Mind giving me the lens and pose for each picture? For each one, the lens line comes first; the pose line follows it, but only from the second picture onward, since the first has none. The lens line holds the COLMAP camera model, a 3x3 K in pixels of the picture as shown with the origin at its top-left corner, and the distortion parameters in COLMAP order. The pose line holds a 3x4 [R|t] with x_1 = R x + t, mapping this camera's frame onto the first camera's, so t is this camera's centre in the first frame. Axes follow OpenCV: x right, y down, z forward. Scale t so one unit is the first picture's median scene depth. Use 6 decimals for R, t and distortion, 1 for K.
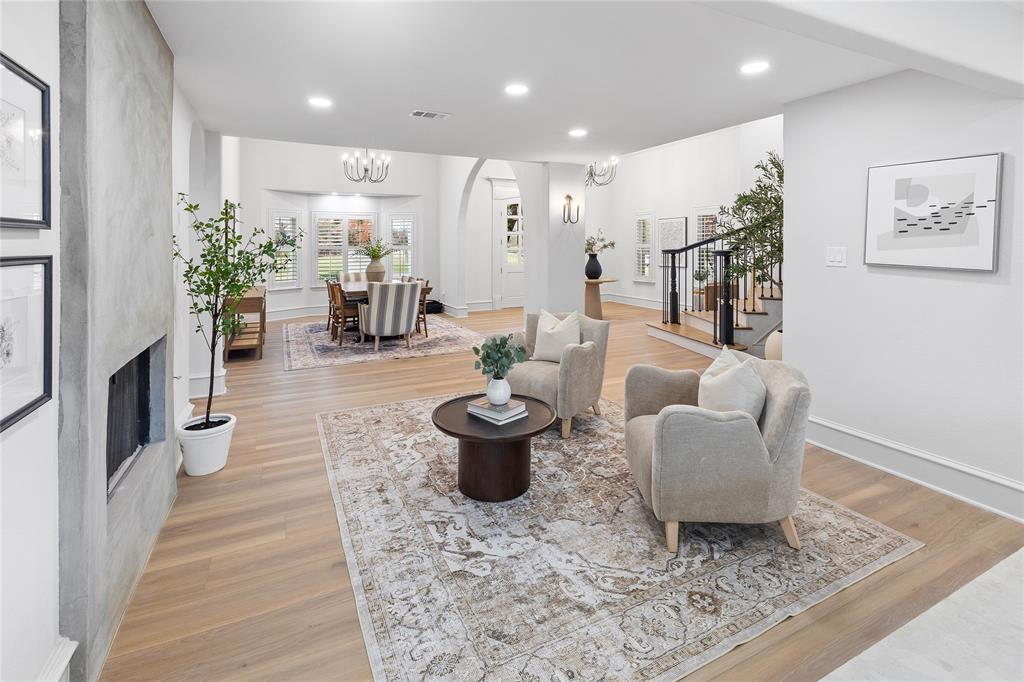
lens RADIAL K [[477.9, 0, 510.6], [0, 477.9, 249.7], [0, 0, 1]] dist [0.000693, 0.000145]
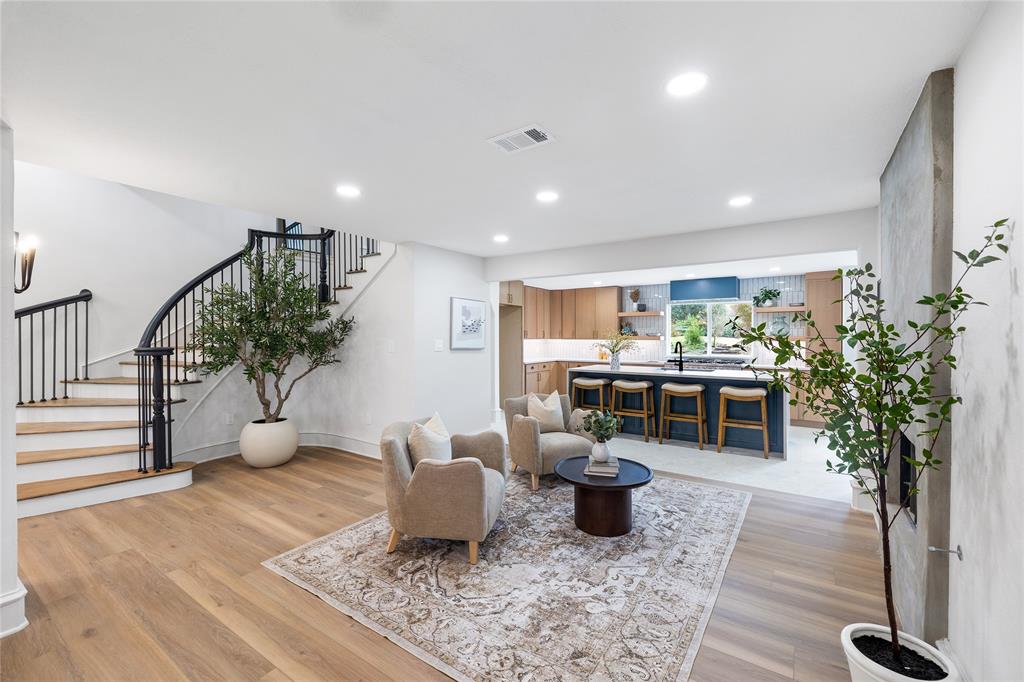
lens RADIAL K [[433.5, 0, 512.0], [0, 433.5, 341.0], [0, 0, 1]] dist [-0.004747, -0.000663]
pose [[-0.495209, -0.006634, 0.868749, -0.803290], [0.014399, 0.999771, 0.015843, -0.022005], [-0.868655, 0.020354, -0.495000, 1.551144]]
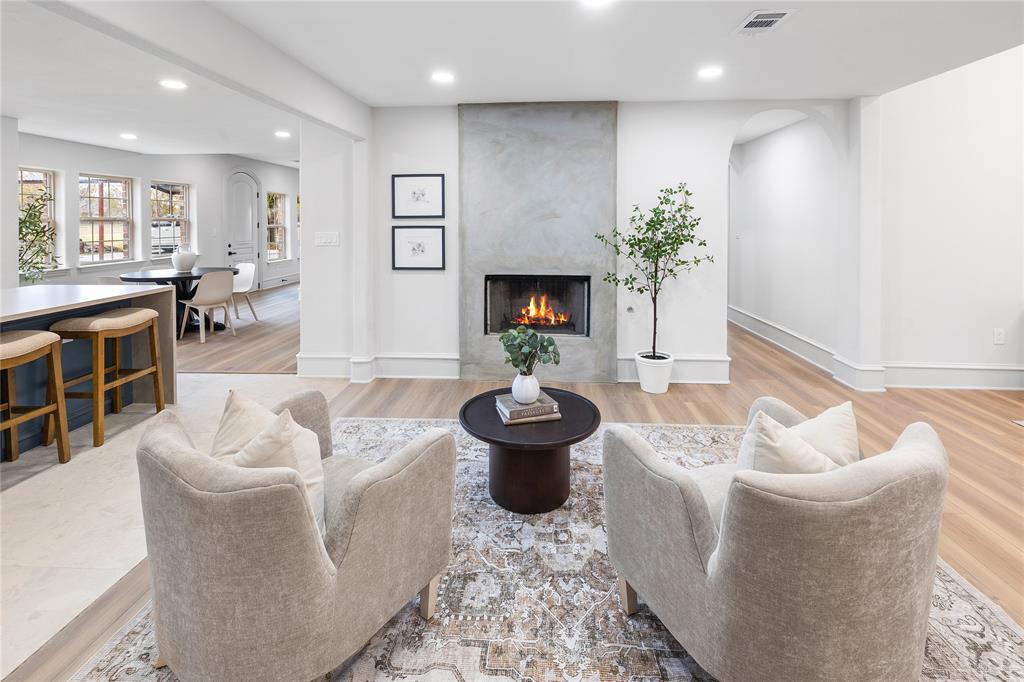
lens RADIAL K [[471.1, 0, 512.0], [0, 471.1, 223.0], [0, 0, 1]] dist [0.005717, 0.000415]
pose [[-0.492848, 0.009725, -0.870061, 0.649476], [-0.005739, 0.999879, 0.014427, -0.019428], [0.870097, 0.012103, -0.492733, 1.222020]]
